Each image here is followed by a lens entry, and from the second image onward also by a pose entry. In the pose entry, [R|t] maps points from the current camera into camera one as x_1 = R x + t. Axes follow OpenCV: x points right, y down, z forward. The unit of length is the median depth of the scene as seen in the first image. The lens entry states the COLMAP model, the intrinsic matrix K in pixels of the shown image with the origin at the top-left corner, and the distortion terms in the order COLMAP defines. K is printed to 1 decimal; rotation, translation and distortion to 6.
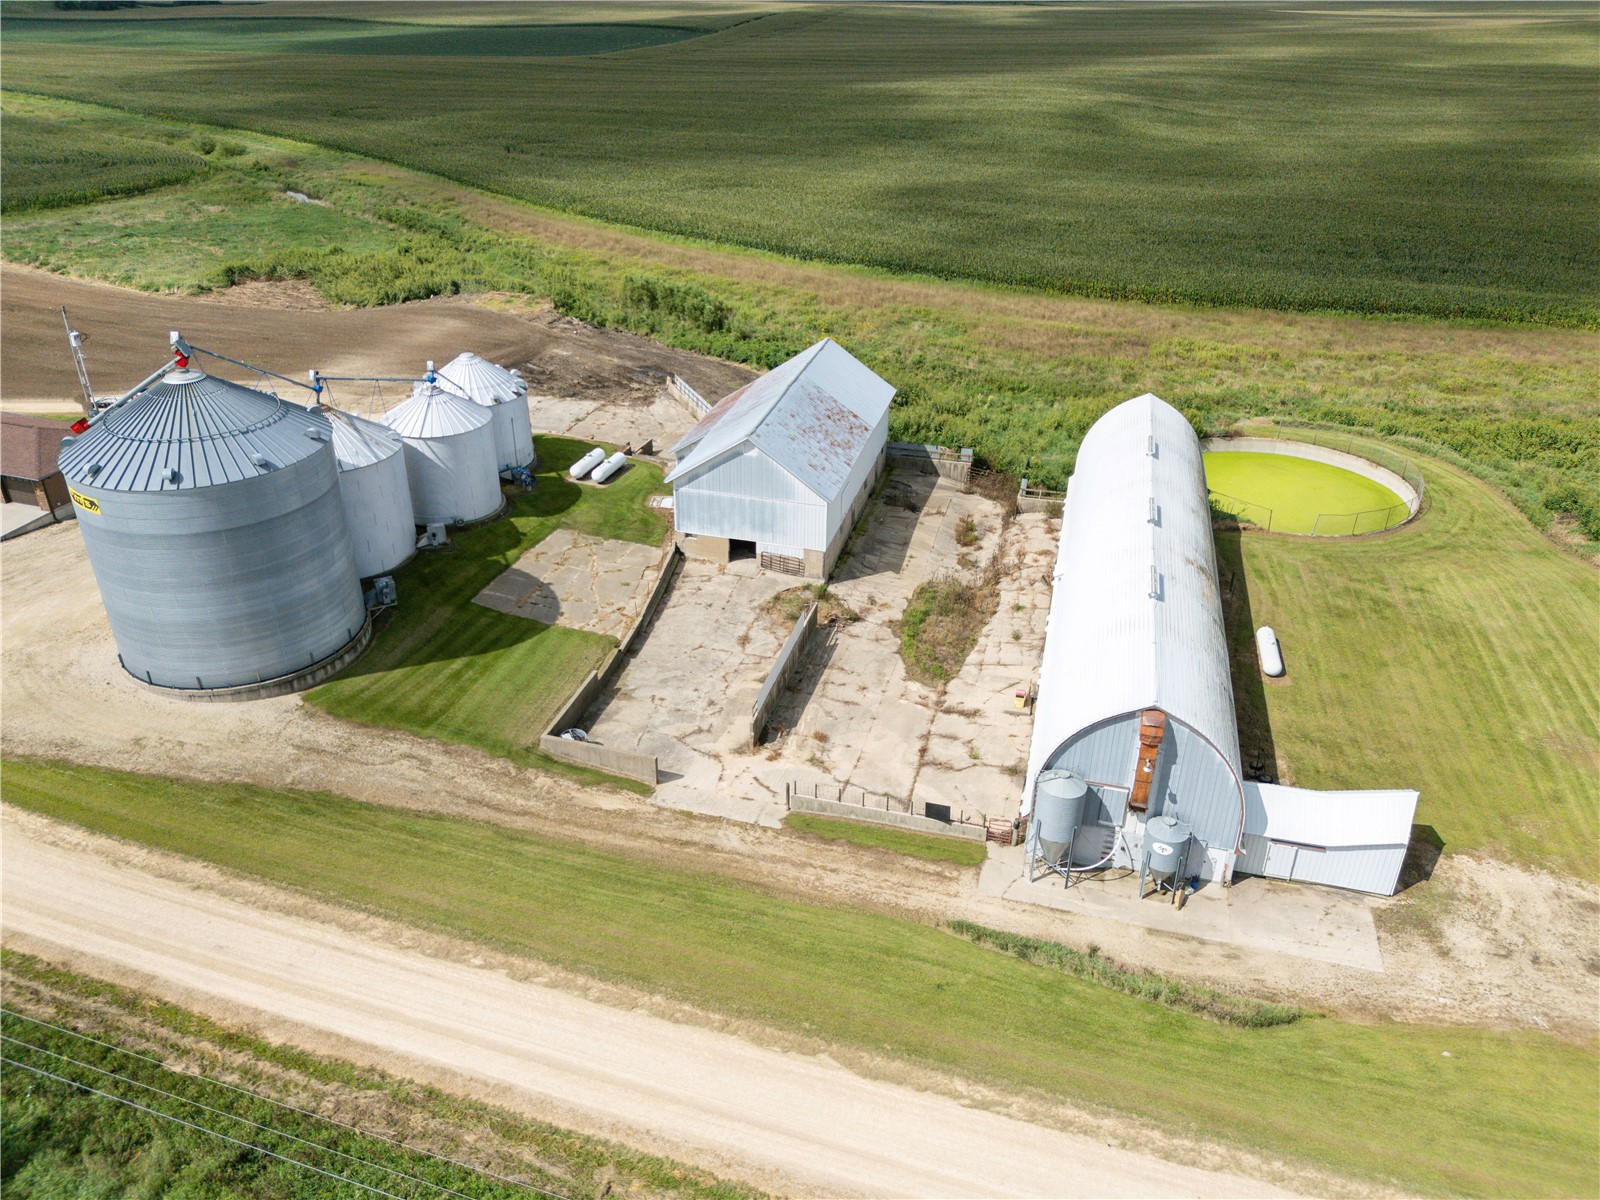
lens RADIAL K [[1211.8, 0, 816.2], [0, 1211.8, 562.6], [0, 0, 1]] dist [0.043355, -0.042156]
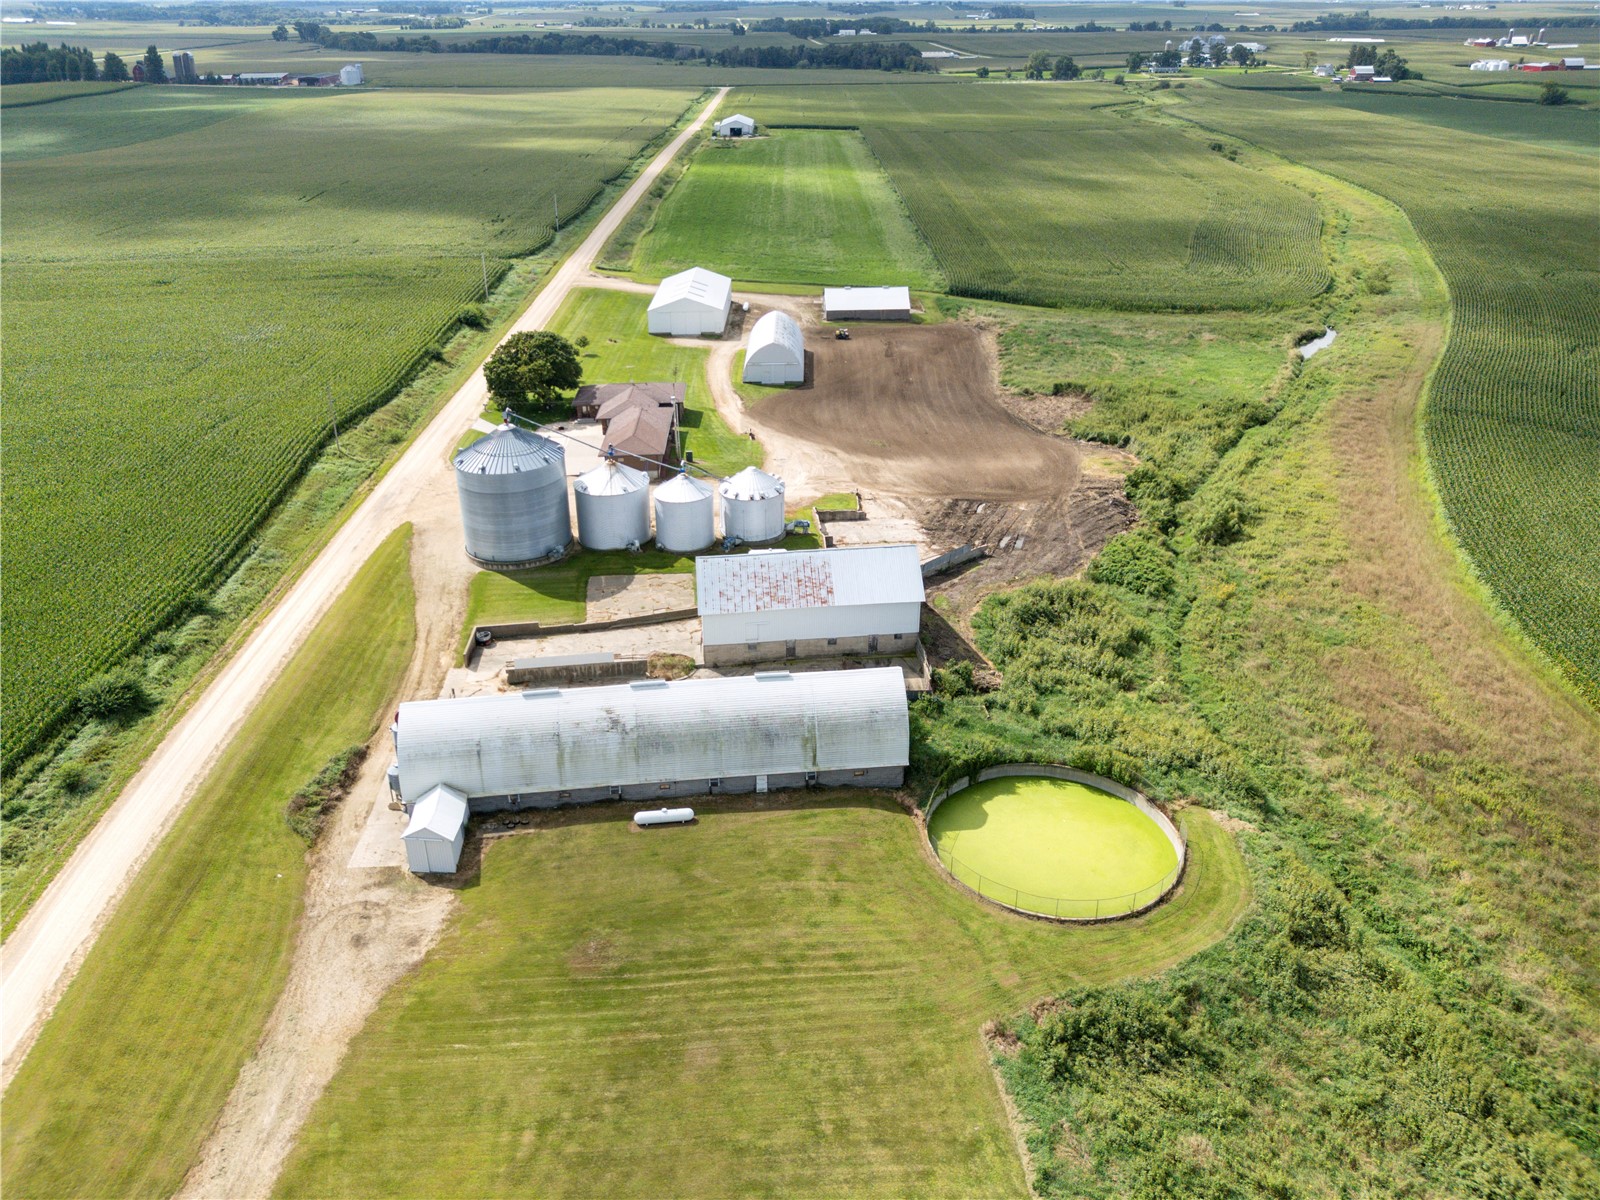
lens RADIAL K [[1211.8, 0, 806.8], [0, 1211.8, 600.0], [0, 0, 1]] dist [0.043355, -0.042156]
pose [[0.345393, 0.394162, -0.851669, 0.830054], [-0.401660, 0.882286, 0.245440, -0.306170], [0.848159, 0.257308, 0.463054, 0.244187]]
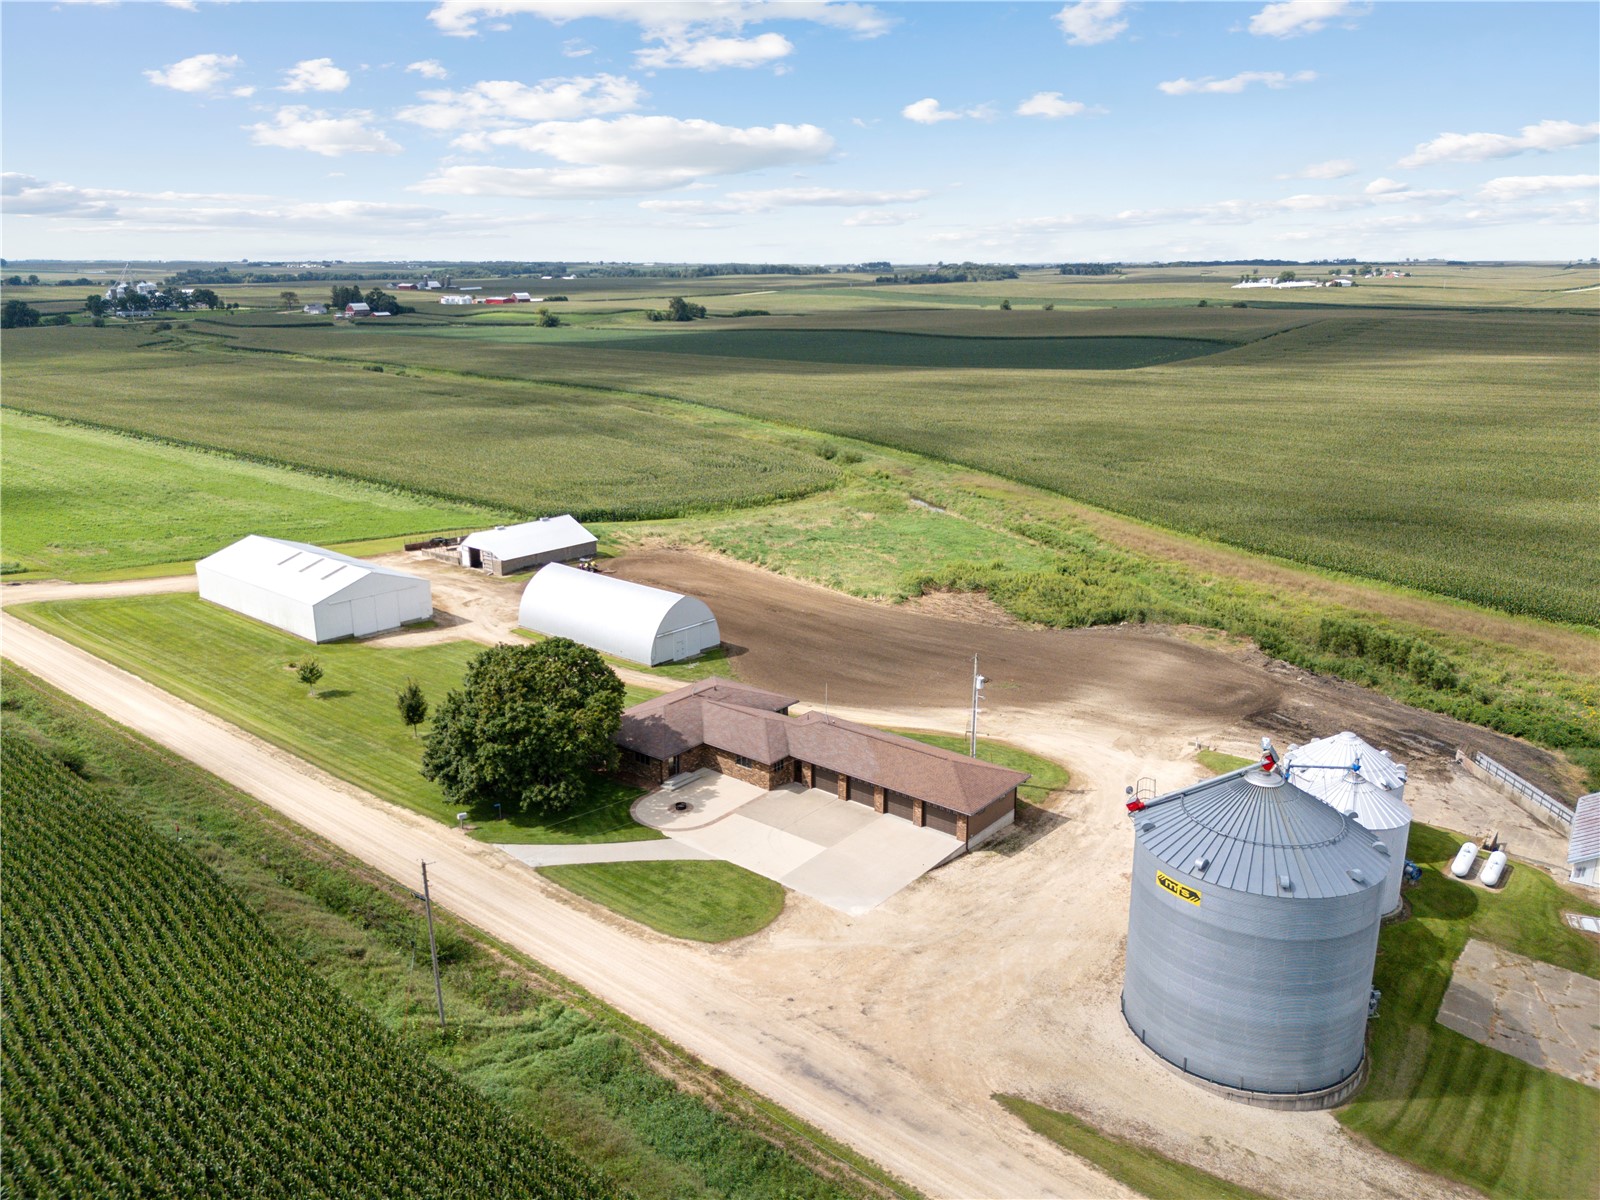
lens RADIAL K [[1211.8, 0, 789.7], [0, 1211.8, 587.6], [0, 0, 1]] dist [0.043355, -0.042156]
pose [[0.933114, 0.077283, -0.351179, -0.255557], [-0.145576, 0.974207, -0.172419, -0.033614], [0.328796, 0.212010, 0.920296, -0.061532]]
